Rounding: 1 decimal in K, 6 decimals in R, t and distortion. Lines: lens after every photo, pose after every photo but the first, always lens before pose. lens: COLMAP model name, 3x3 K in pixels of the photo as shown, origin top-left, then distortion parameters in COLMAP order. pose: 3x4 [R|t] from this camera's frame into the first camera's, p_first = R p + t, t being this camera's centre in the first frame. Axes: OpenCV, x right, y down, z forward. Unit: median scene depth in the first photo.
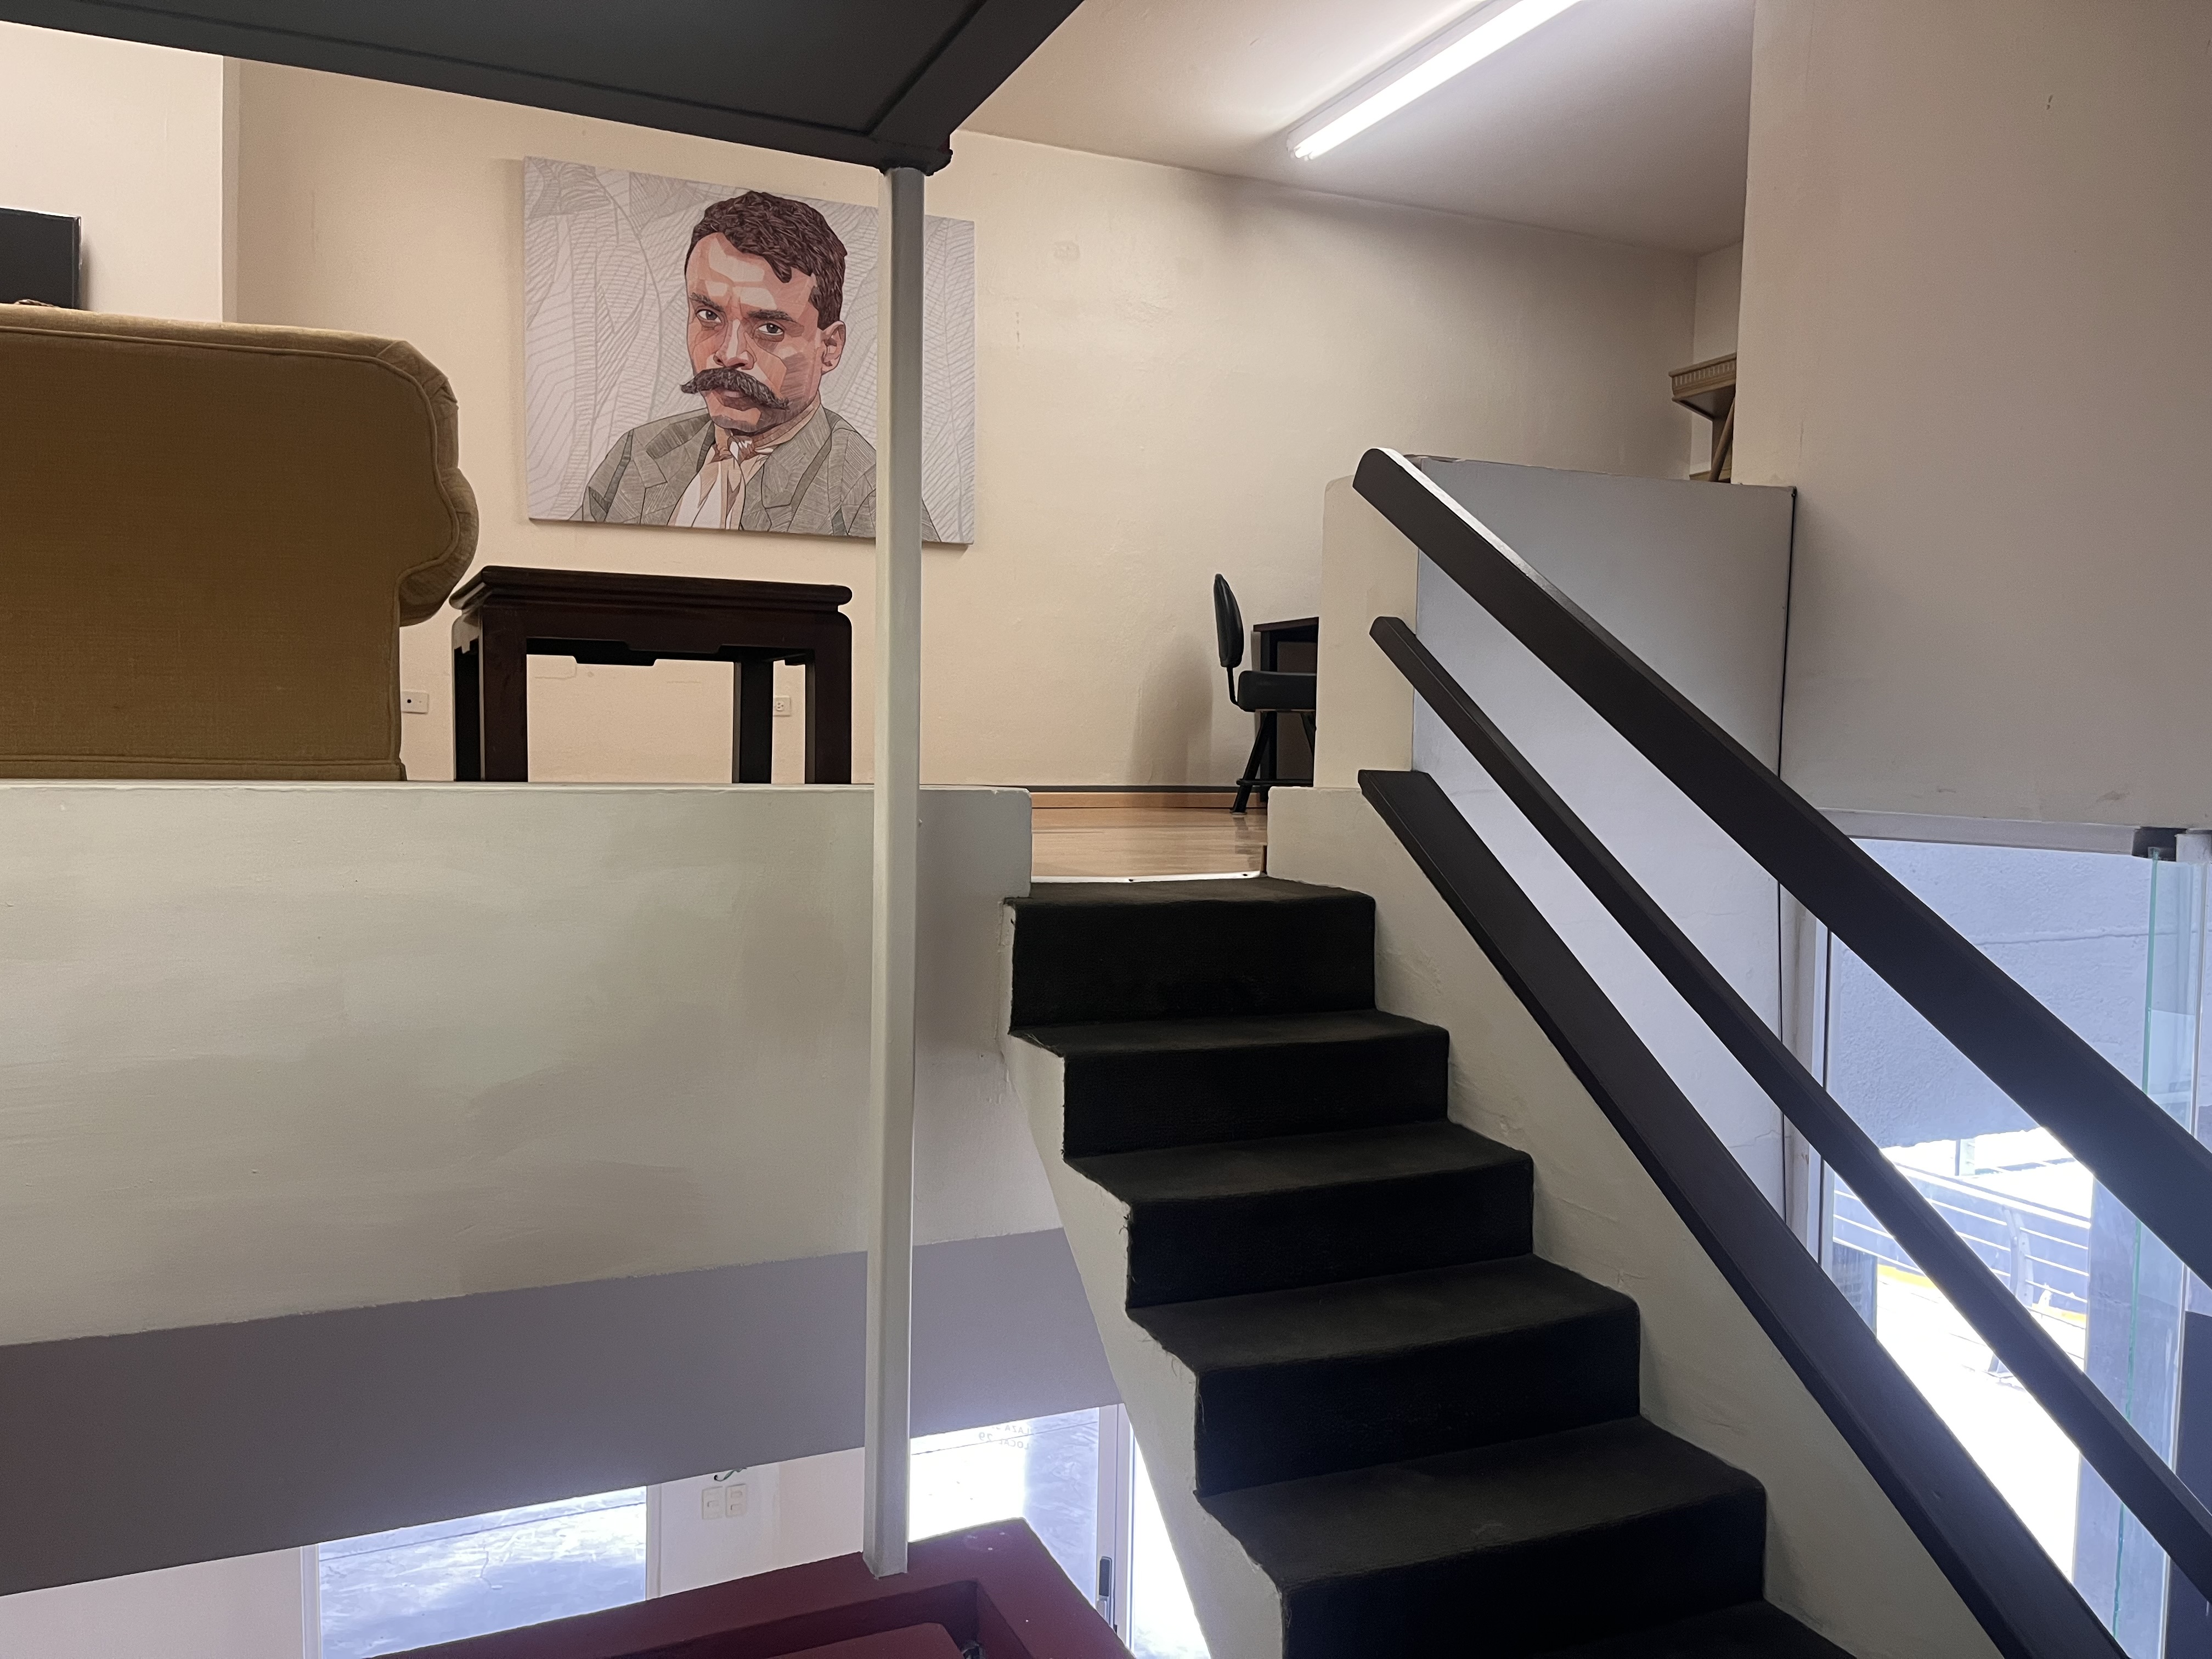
lens RADIAL K [[1663.1, 0, 1123.3], [0, 1663.1, 817.7], [0, 0, 1]] dist [0.059400, -0.094130]
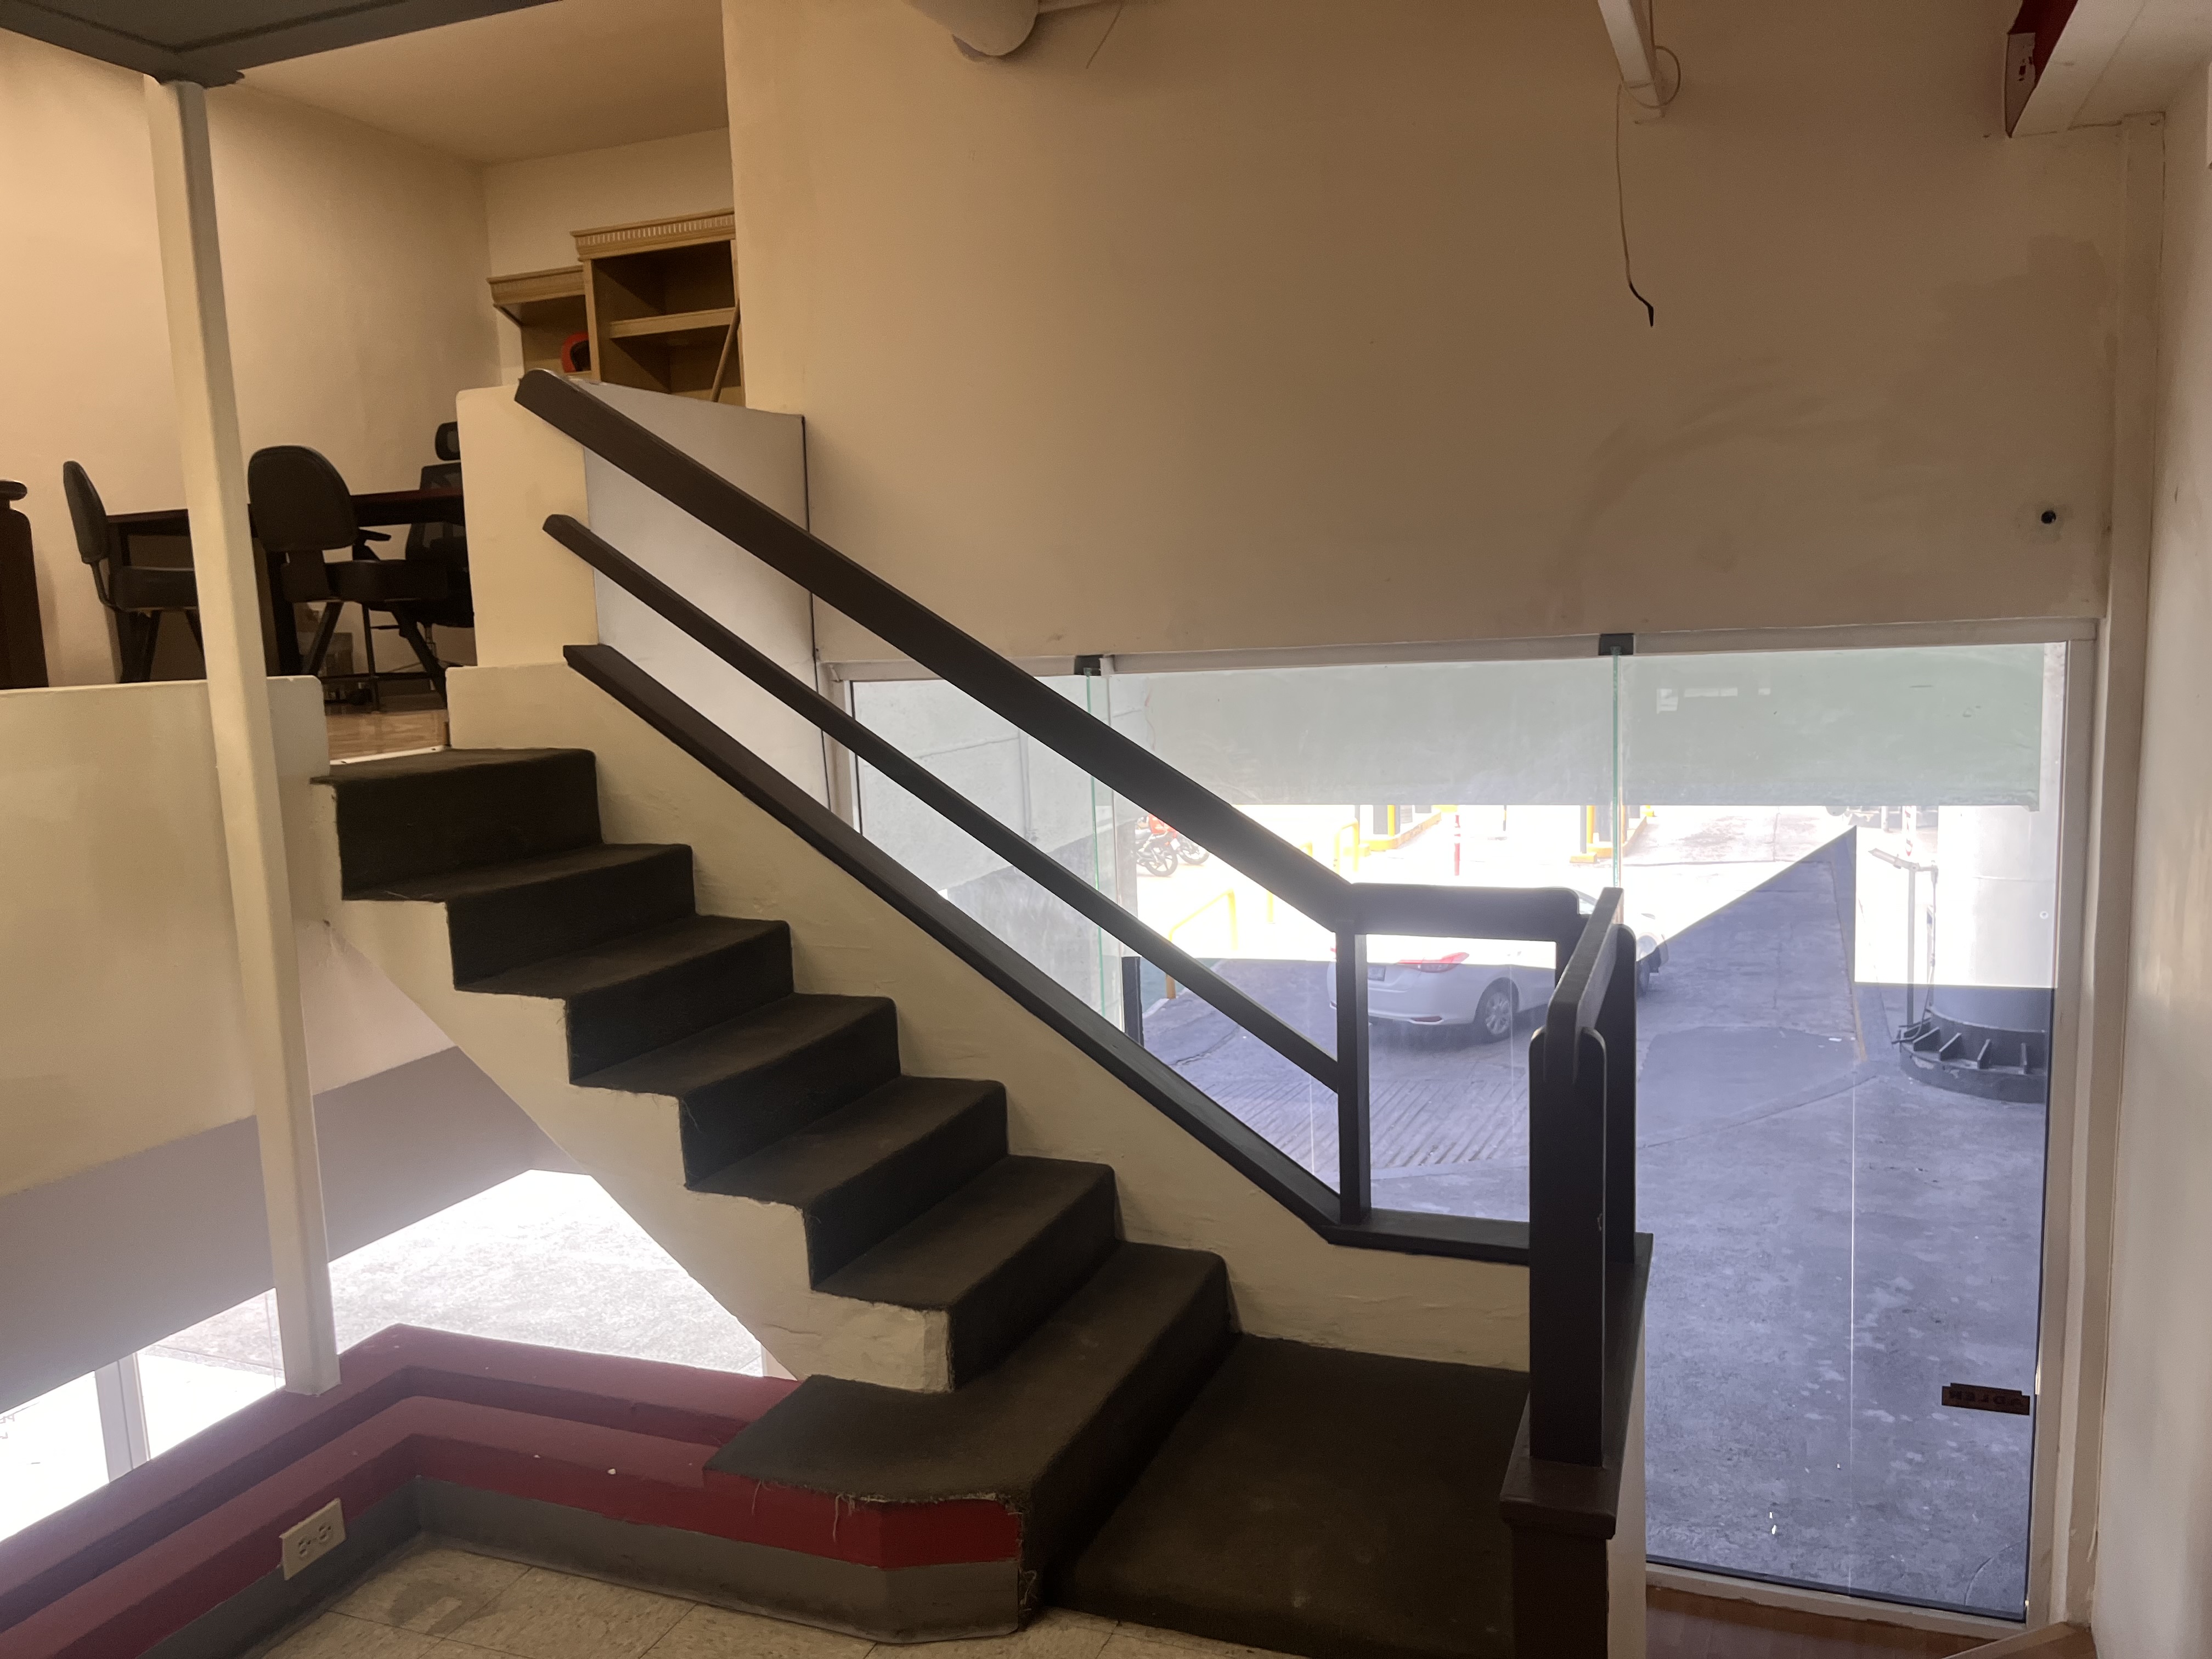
lens RADIAL K [[1663.1, 0, 1123.3], [0, 1663.1, 817.7], [0, 0, 1]] dist [0.059400, -0.094130]
pose [[0.717182, -0.122034, 0.686118, -0.446889], [0.077814, 0.992415, 0.095174, 0.011398], [-0.692528, -0.014868, 0.721238, -0.147844]]
